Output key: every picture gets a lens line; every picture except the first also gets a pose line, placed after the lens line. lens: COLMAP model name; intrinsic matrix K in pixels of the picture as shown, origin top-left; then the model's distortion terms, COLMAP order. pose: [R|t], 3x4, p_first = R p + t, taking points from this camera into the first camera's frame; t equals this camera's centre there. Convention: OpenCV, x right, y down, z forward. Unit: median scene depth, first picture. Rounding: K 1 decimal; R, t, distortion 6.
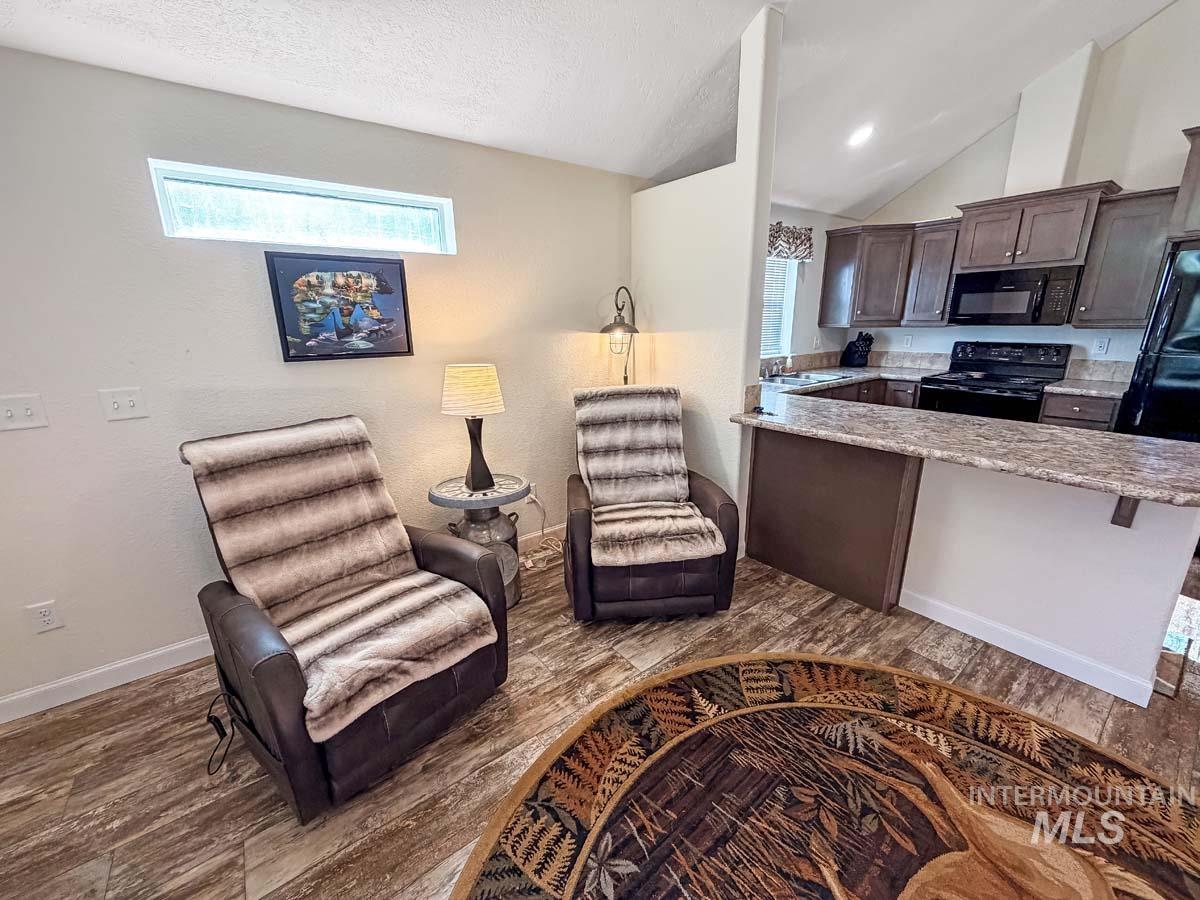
lens RADIAL K [[479.5, 0, 597.2], [0, 479.5, 450.6], [0, 0, 1]] dist [0.000327, 0.000100]
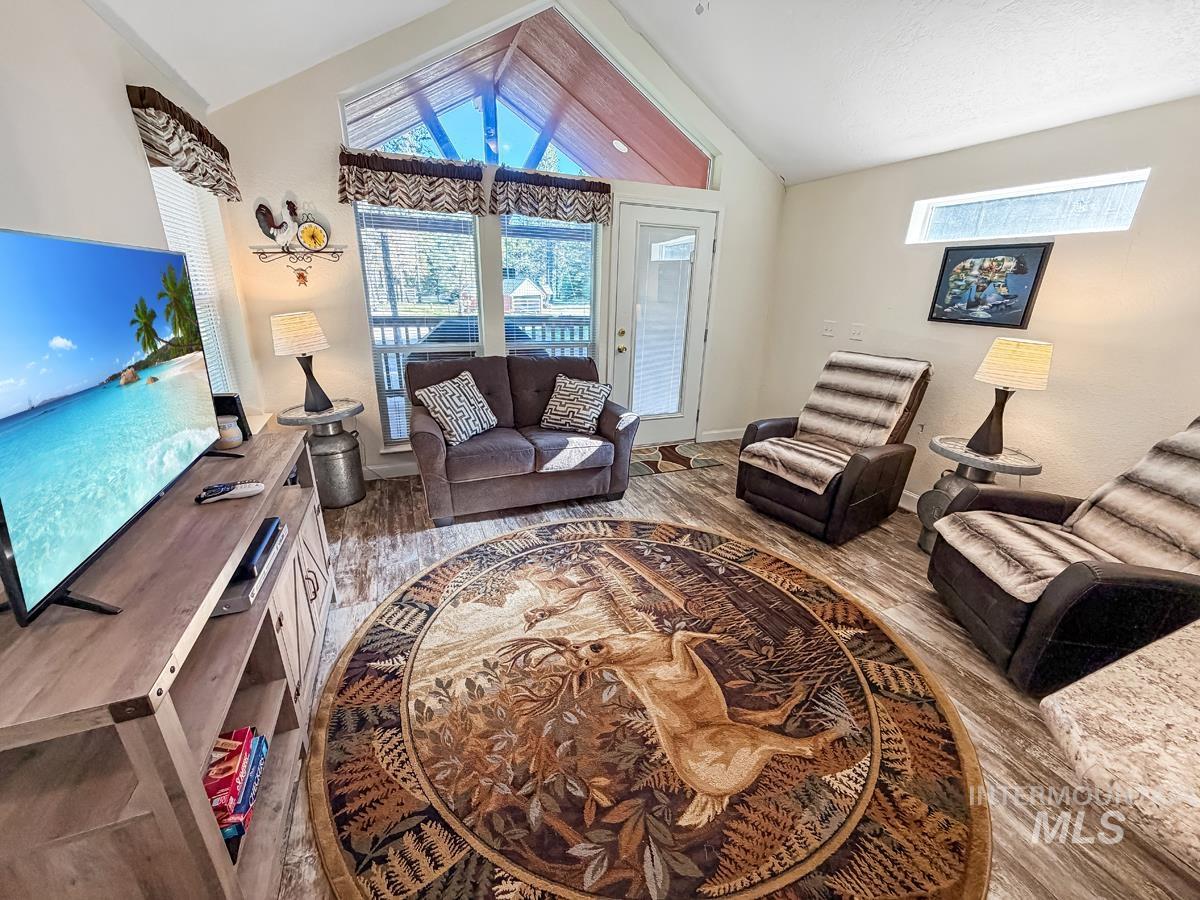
lens RADIAL K [[479.5, 0, 597.3], [0, 479.5, 454.1], [0, 0, 1]] dist [0.000327, 0.000100]
pose [[-0.249273, 0.333458, -0.909214, 1.116831], [-0.283213, 0.872705, 0.397714, -0.122029], [0.926096, 0.356640, -0.123102, 0.361550]]
